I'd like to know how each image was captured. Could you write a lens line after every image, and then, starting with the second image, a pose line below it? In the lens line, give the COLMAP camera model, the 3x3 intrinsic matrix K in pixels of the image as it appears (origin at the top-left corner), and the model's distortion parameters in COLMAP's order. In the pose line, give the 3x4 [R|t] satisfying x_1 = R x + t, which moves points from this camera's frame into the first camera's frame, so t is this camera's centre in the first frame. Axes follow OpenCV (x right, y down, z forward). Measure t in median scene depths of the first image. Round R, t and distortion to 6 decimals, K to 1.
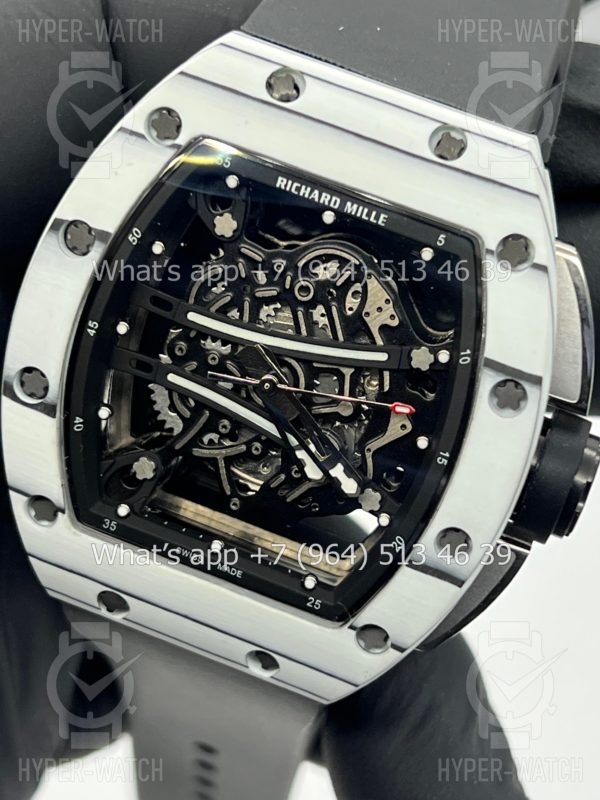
lens RADIAL K [[1879.8, 0, 300.0], [0, 1879.8, 400.0], [0, 0, 1]] dist [0.257810, -0.511325]
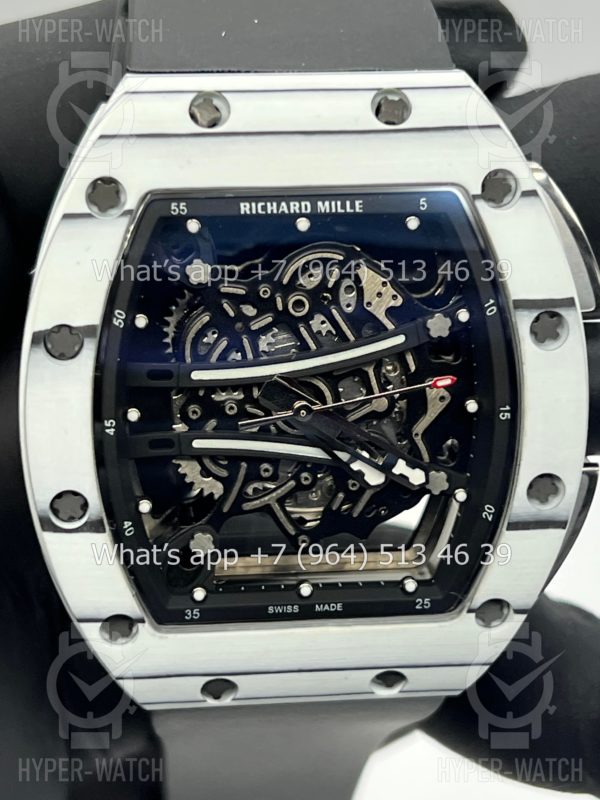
lens RADIAL K [[1879.8, 0, 300.0], [0, 1879.8, 400.0], [0, 0, 1]] dist [0.257810, -0.511325]
pose [[0.903762, -0.379037, 0.198860, -0.204248], [0.372862, 0.925308, 0.069131, -0.079498], [-0.210210, 0.011669, 0.977587, 0.071090]]
